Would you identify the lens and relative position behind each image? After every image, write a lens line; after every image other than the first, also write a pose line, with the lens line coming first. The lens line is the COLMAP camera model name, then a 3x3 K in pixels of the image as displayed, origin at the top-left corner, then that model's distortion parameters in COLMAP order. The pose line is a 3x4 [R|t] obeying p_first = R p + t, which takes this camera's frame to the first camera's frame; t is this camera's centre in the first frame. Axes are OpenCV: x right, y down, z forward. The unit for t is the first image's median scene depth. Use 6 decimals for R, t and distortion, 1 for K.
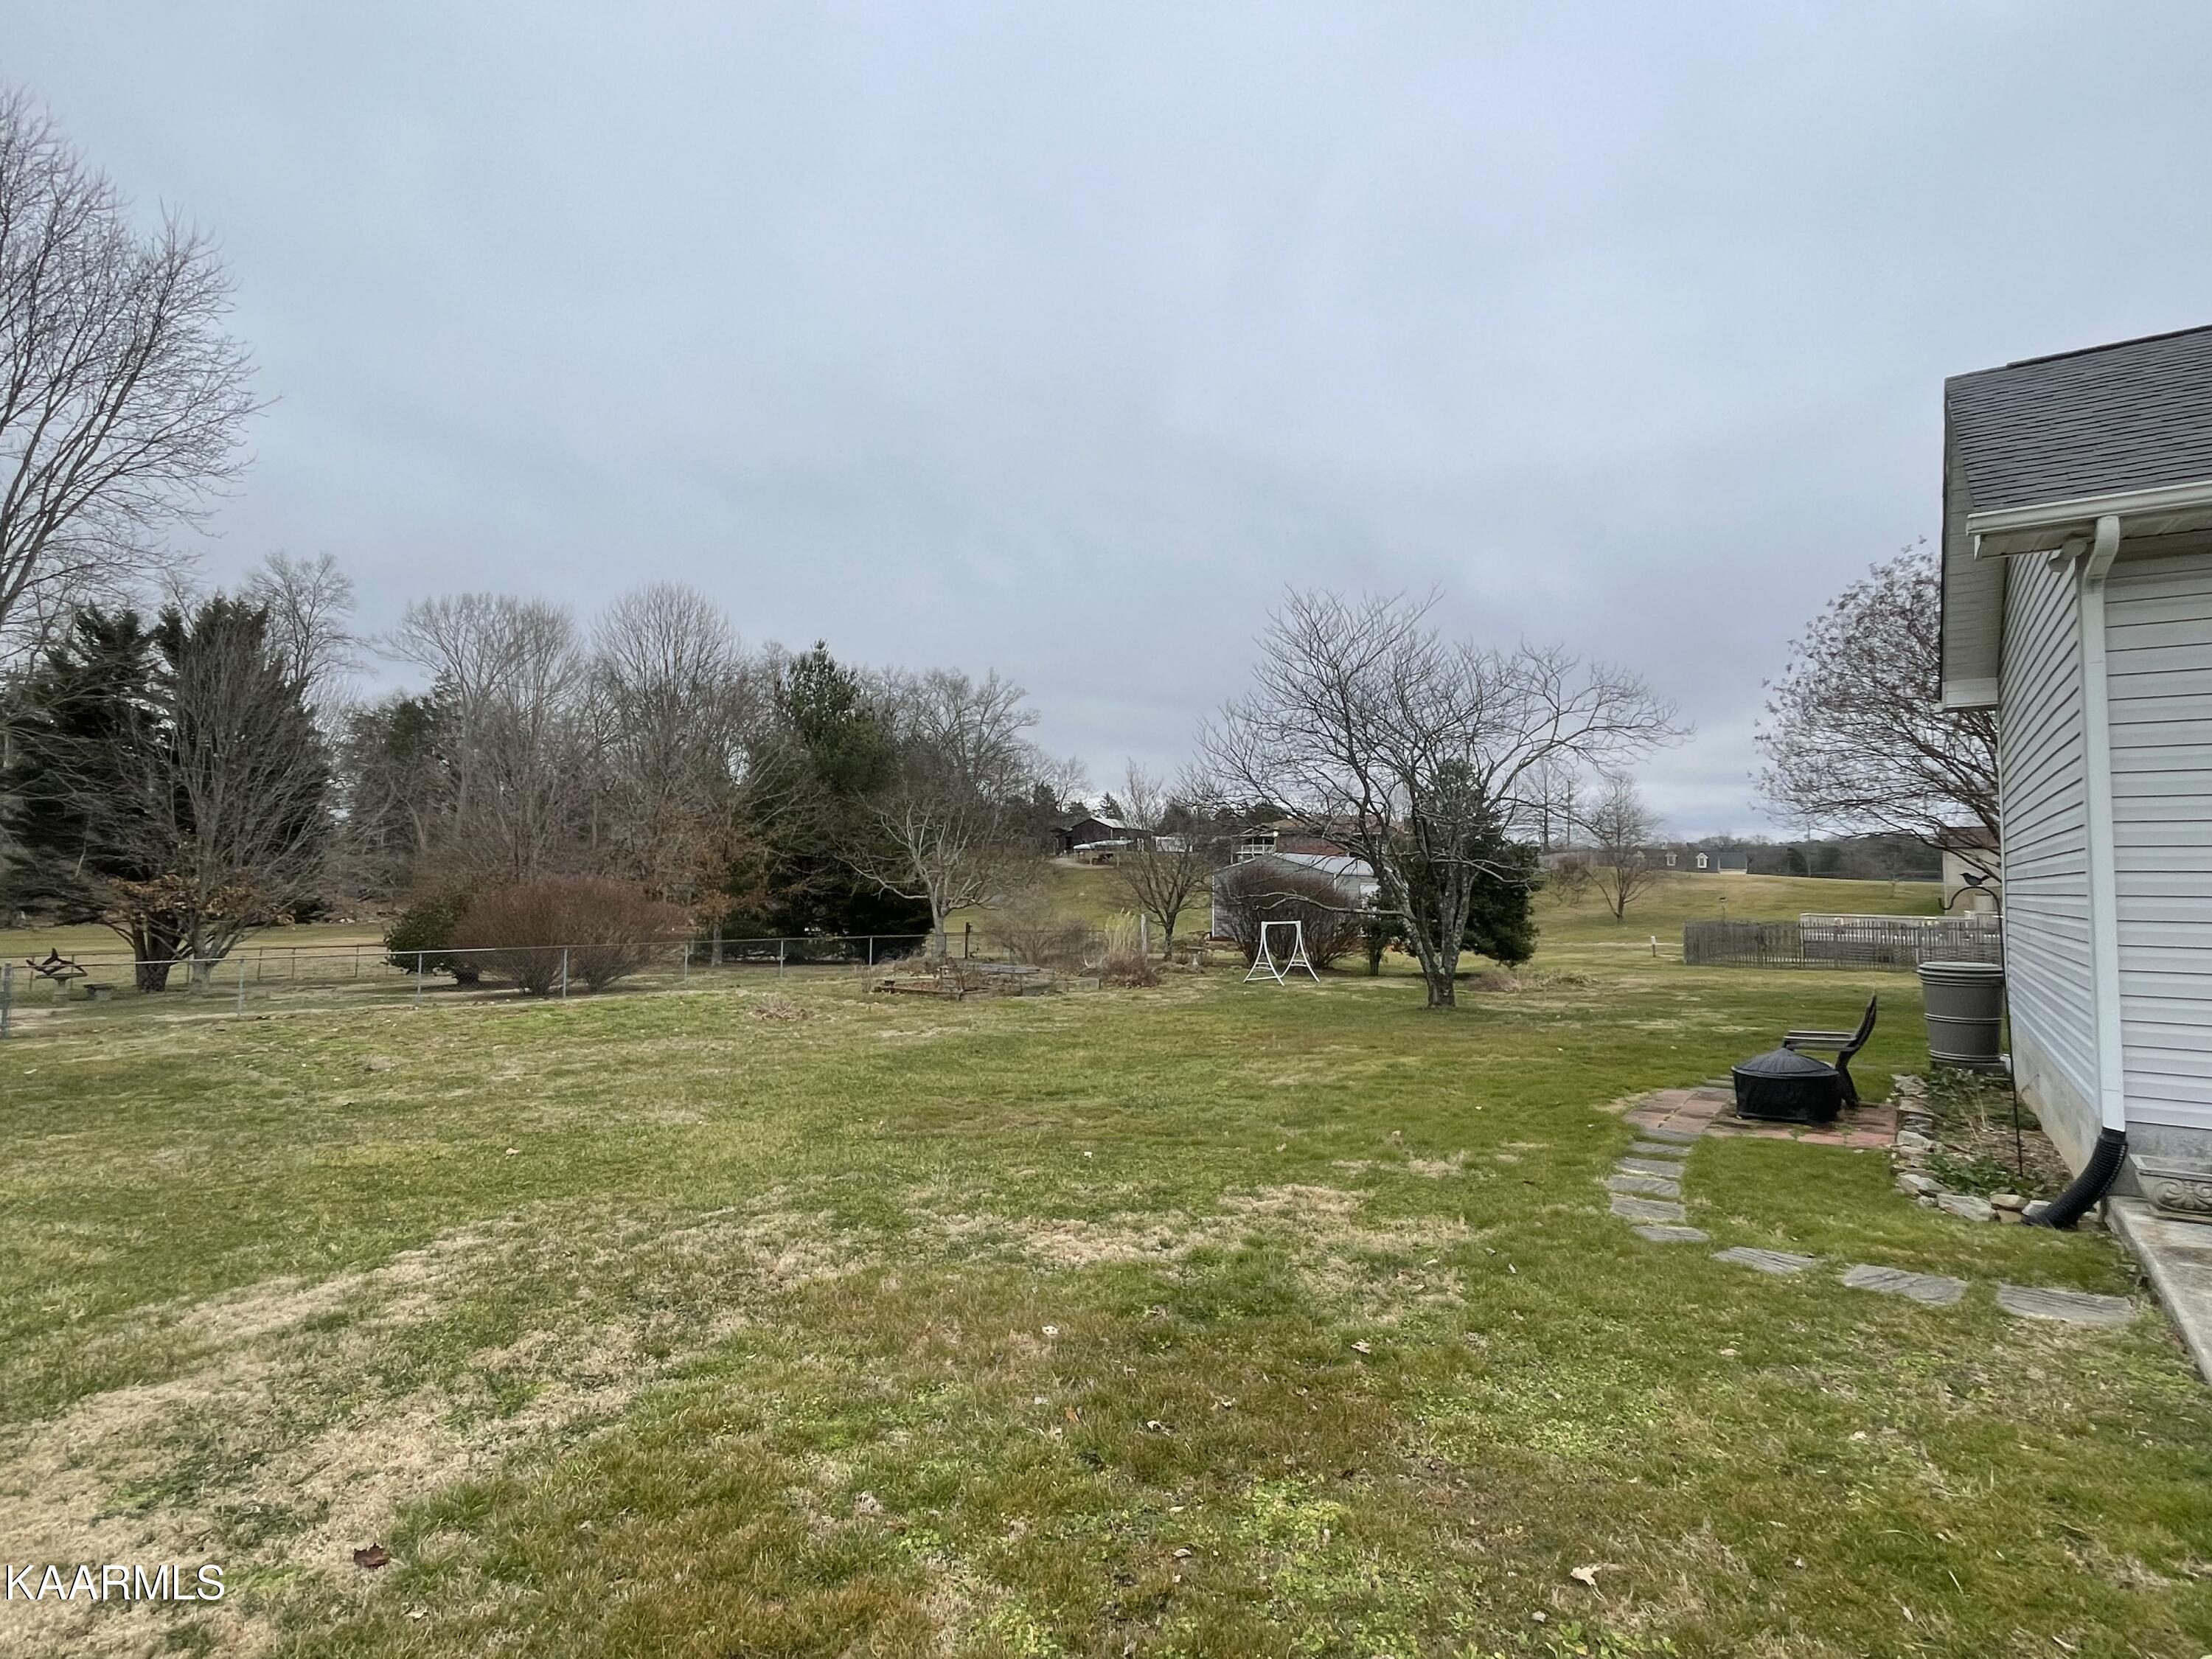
lens RADIAL K [[1098.5, 0, 1091.8], [0, 1098.5, 837.8], [0, 0, 1]] dist [-0.029070, 0.004298]
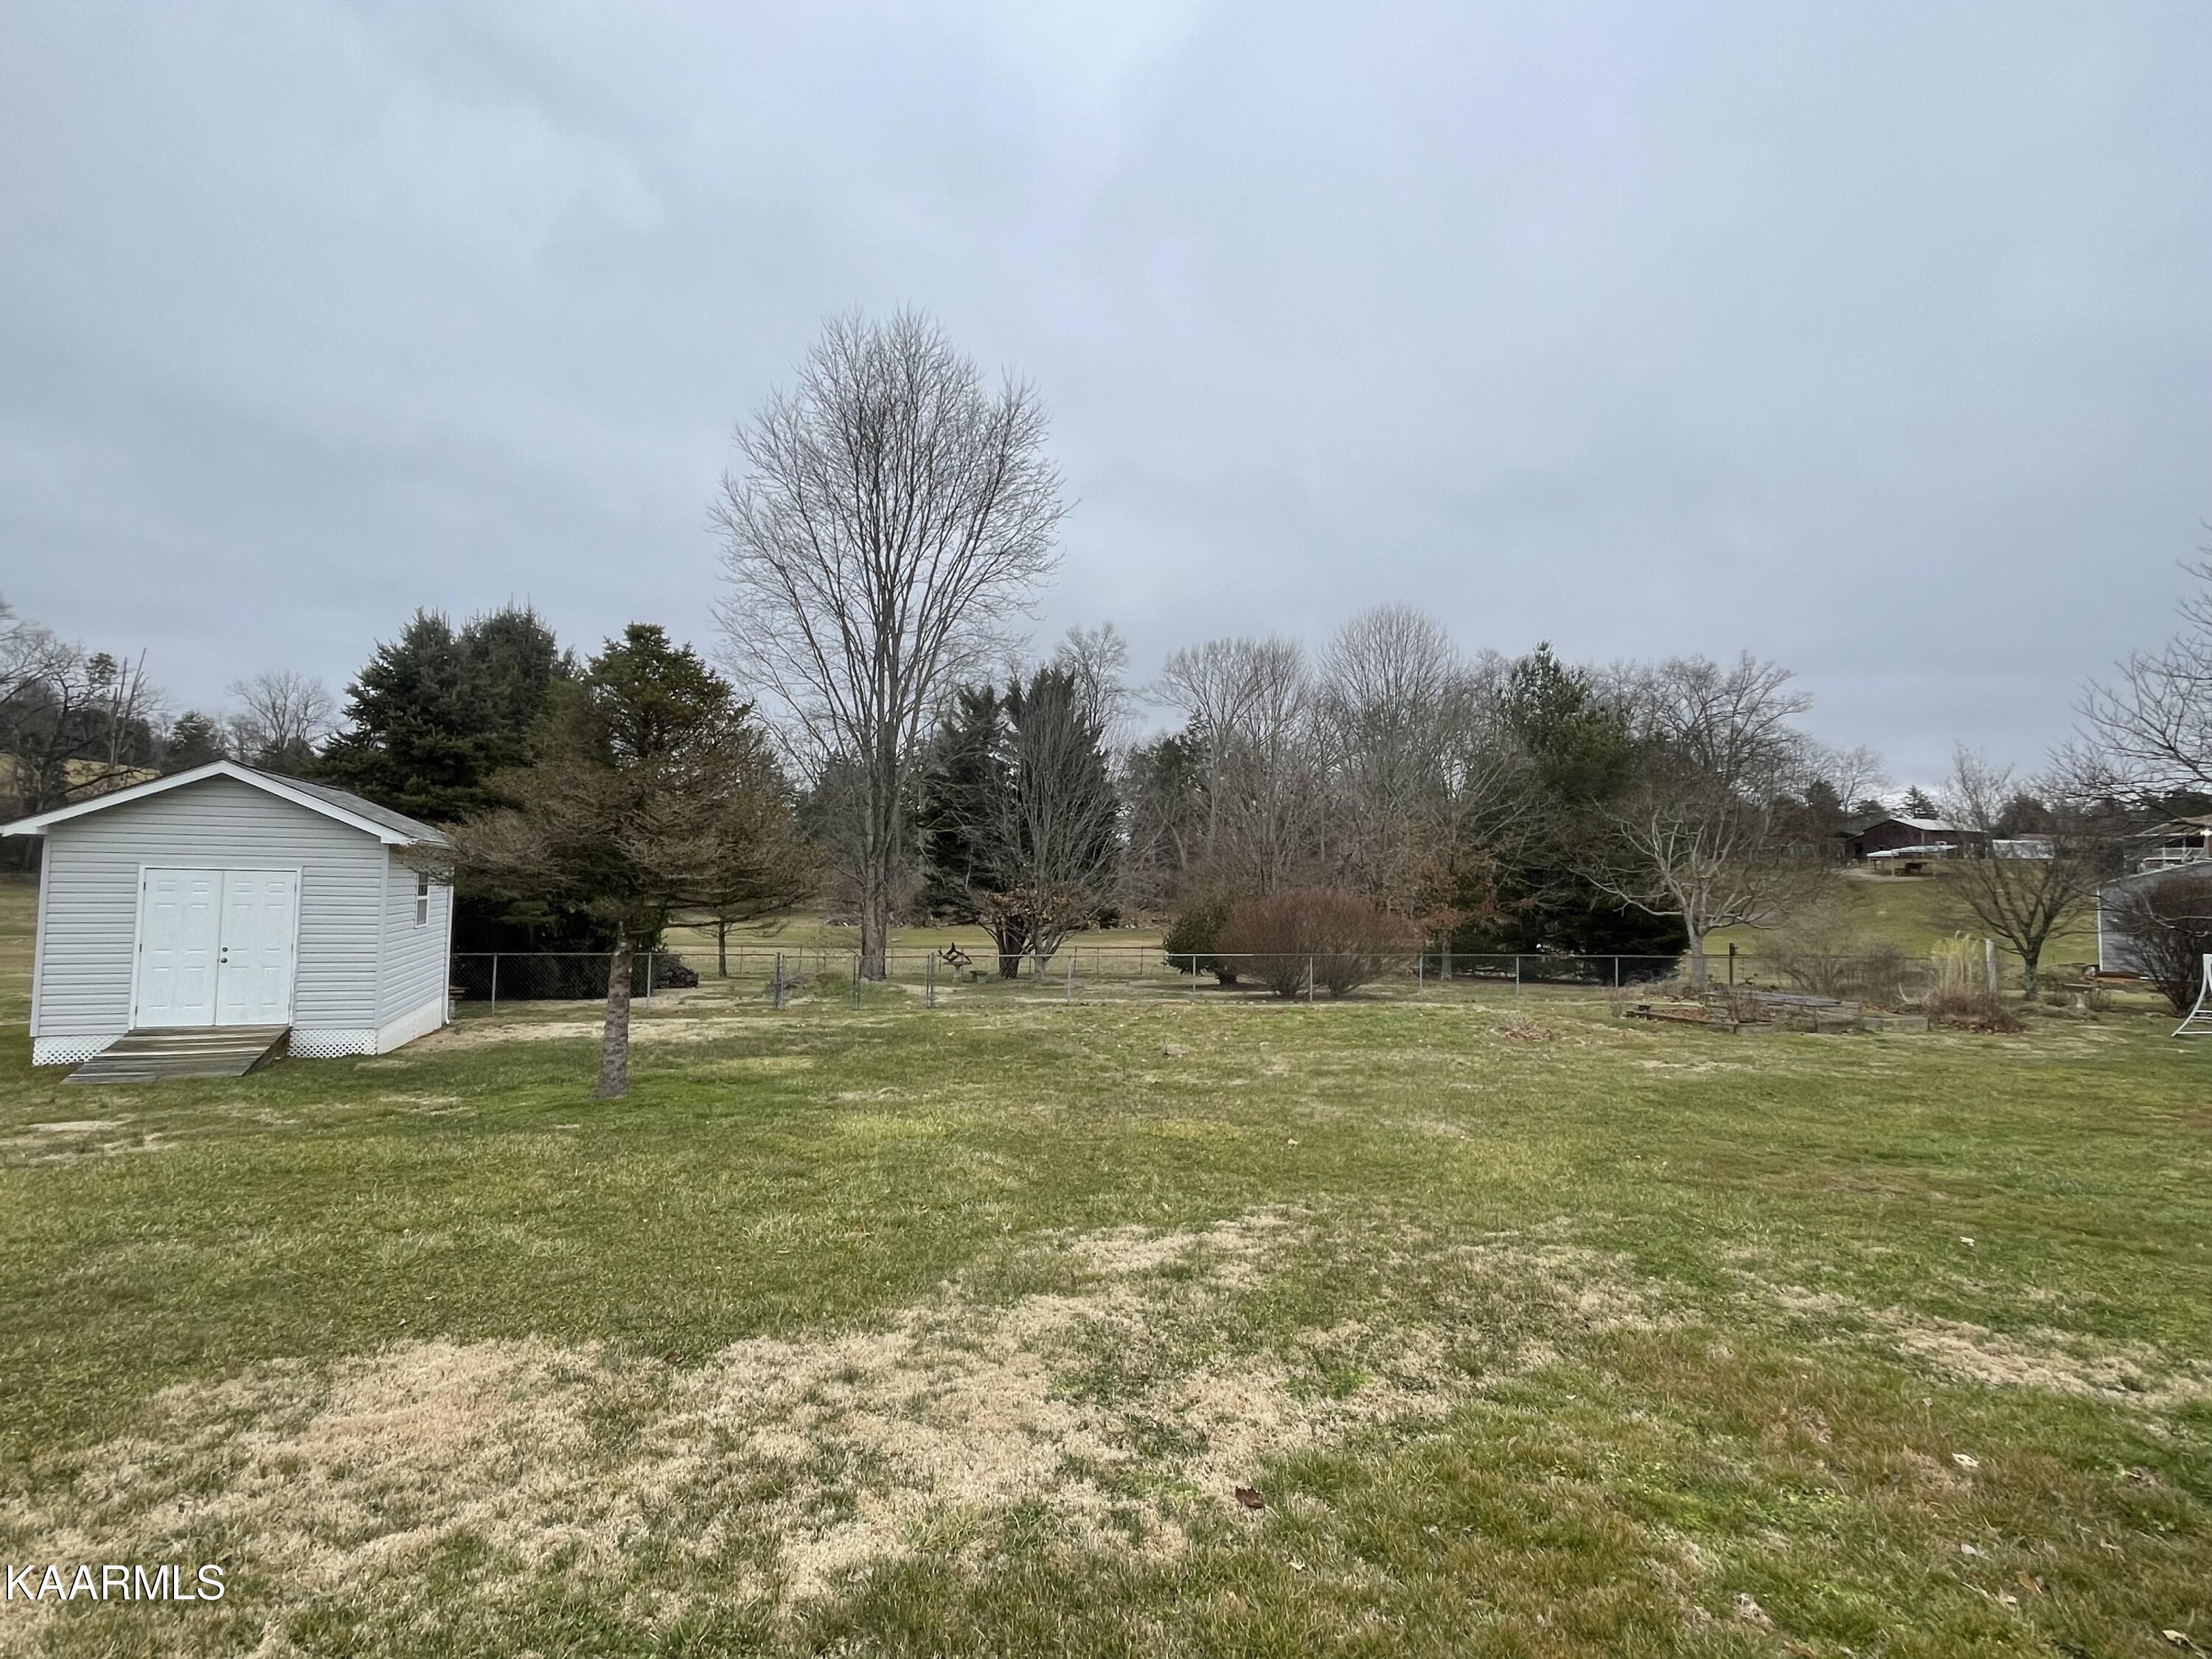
lens RADIAL K [[1098.5, 0, 1083.6], [0, 1098.5, 837.4], [0, 0, 1]] dist [-0.029070, 0.004298]
pose [[0.803045, -0.025542, -0.595370, -0.028644], [0.017786, 0.999663, -0.018897, 0.000723], [0.595653, 0.004586, 0.803229, -0.002763]]
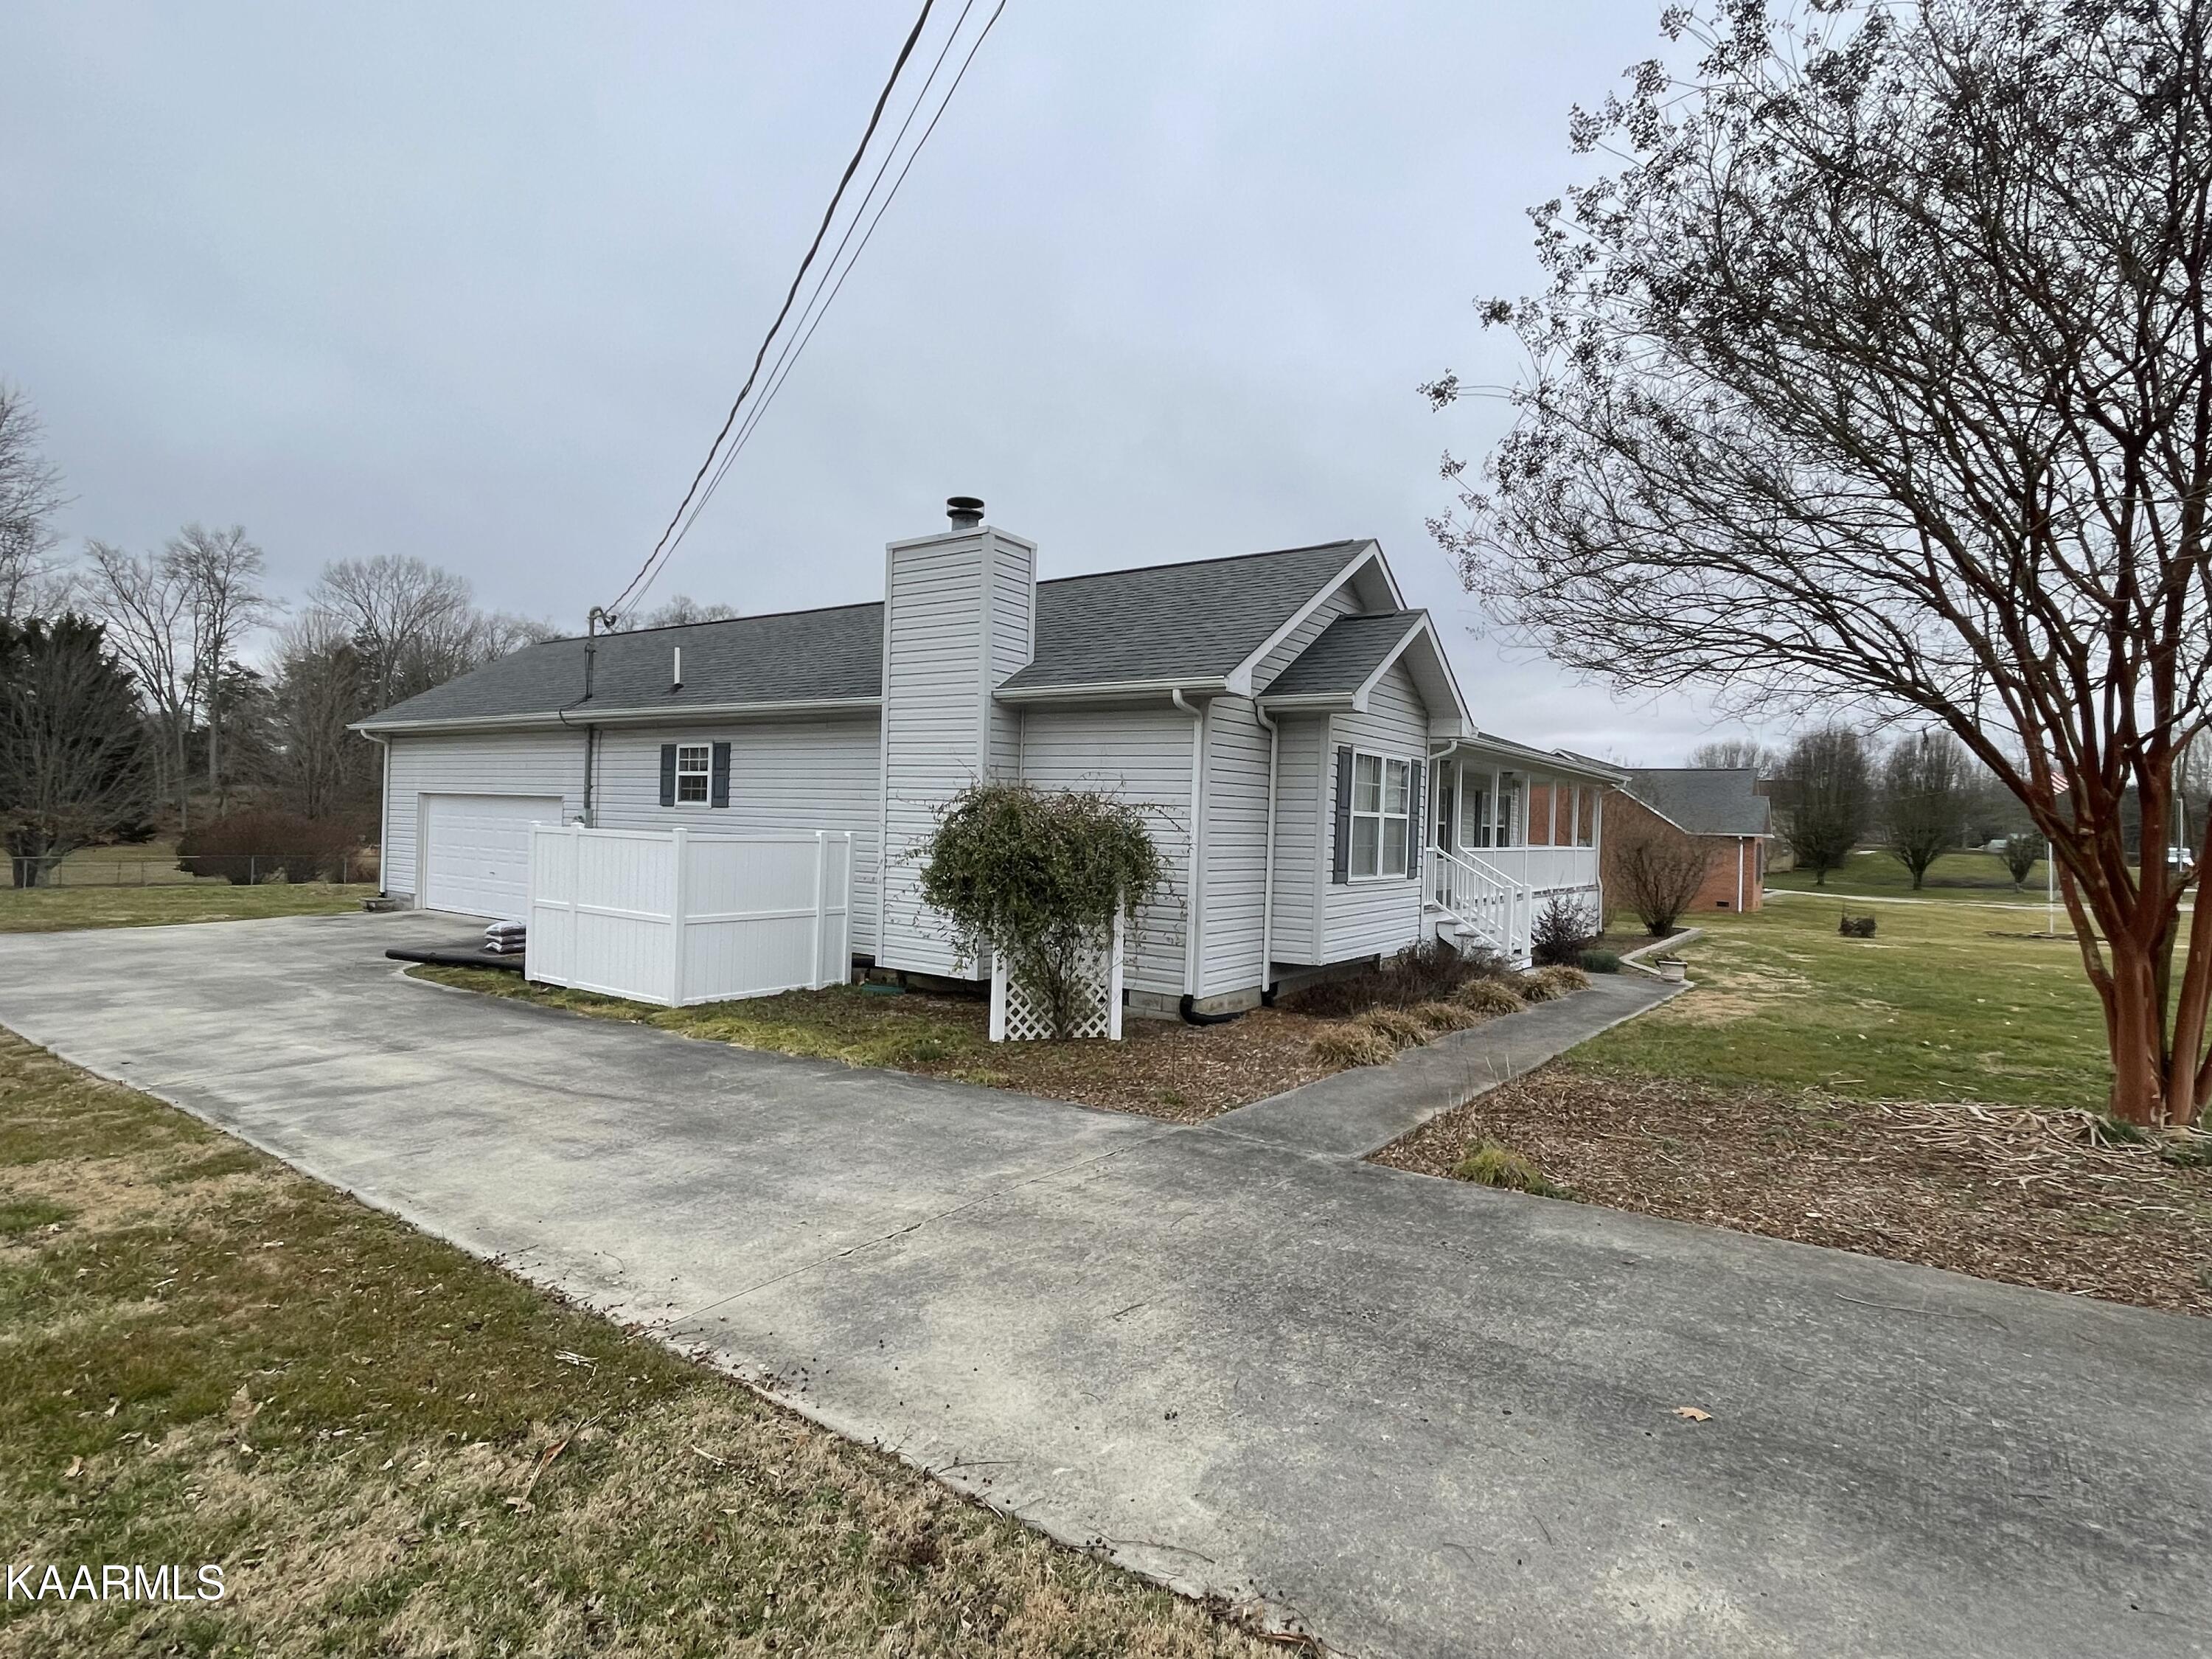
lens RADIAL K [[1098.5, 0, 1113.0], [0, 1098.5, 840.3], [0, 0, 1]] dist [-0.029070, 0.004298]
pose [[0.999773, 0.018363, 0.010828, 1.264564], [-0.018958, 0.998158, 0.057630, -0.074192], [-0.009750, -0.057823, 0.998279, -1.000358]]
